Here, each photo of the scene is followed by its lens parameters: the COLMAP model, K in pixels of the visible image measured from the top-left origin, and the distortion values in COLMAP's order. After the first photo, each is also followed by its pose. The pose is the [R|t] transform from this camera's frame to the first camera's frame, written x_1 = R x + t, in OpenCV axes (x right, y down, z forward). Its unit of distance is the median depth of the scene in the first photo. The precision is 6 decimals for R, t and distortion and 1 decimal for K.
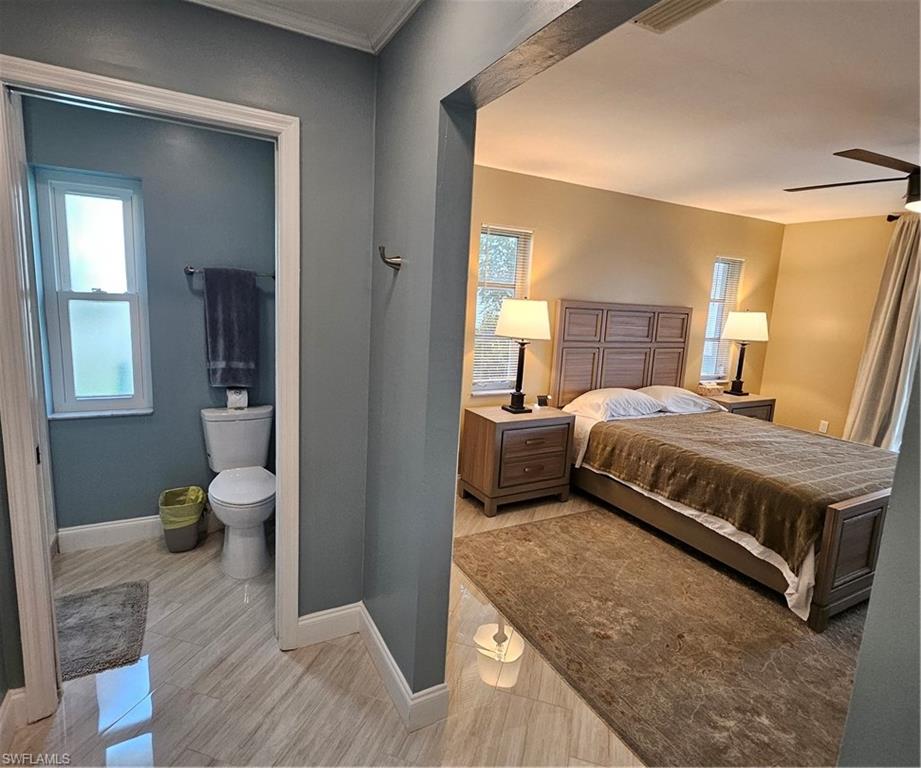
lens RADIAL K [[516.4, 0, 456.4], [0, 516.4, 382.9], [0, 0, 1]] dist [0.007586, -0.004205]
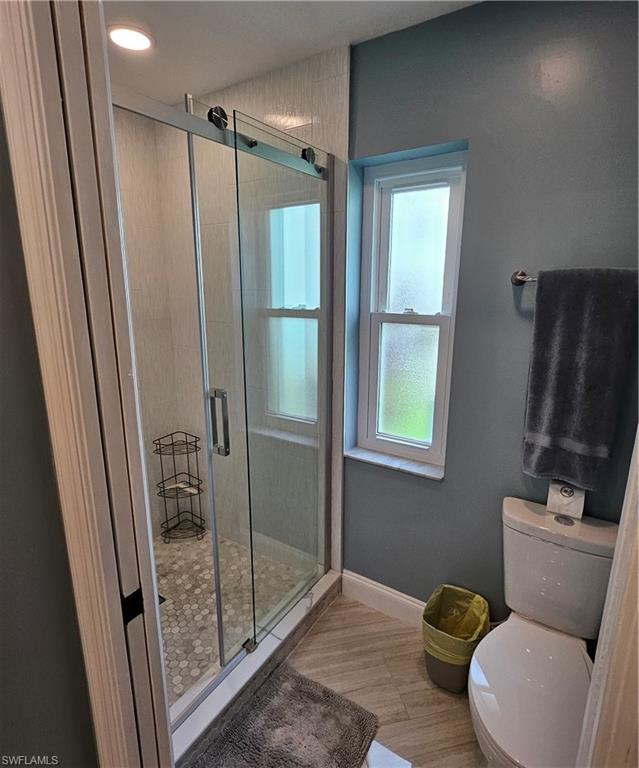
lens RADIAL K [[430.6, 0, 315.5], [0, 430.6, 386.4], [0, 0, 1]] dist [0.007586, -0.004205]
pose [[0.499781, 0.146562, -0.853662, -0.180679], [-0.127650, 0.987281, 0.094769, -0.107326], [0.856694, 0.061607, 0.512133, 0.534850]]
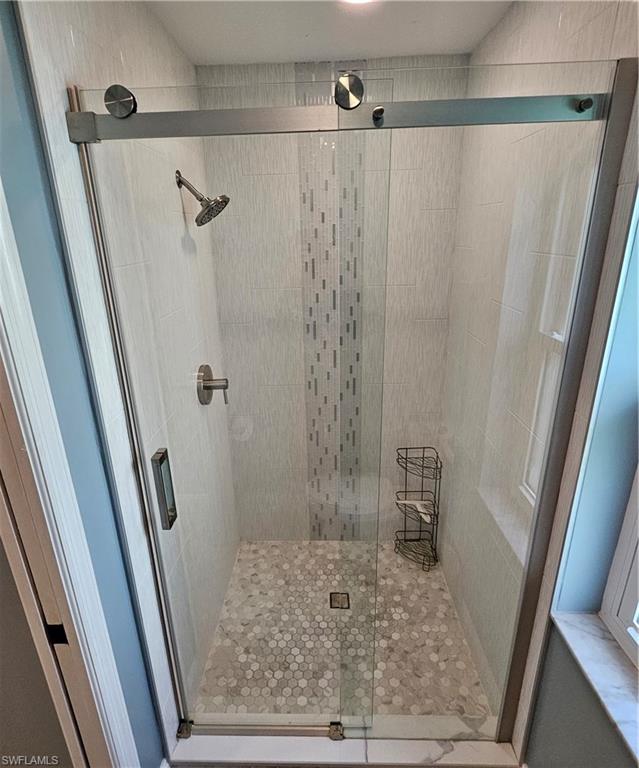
lens RADIAL K [[430.6, 0, 320.6], [0, 430.6, 382.4], [0, 0, 1]] dist [0.007586, -0.004205]
pose [[-0.466037, 0.244607, -0.850281, -0.344728], [-0.165625, 0.919916, 0.355418, -0.247429], [0.869125, 0.306466, -0.388202, 0.848950]]
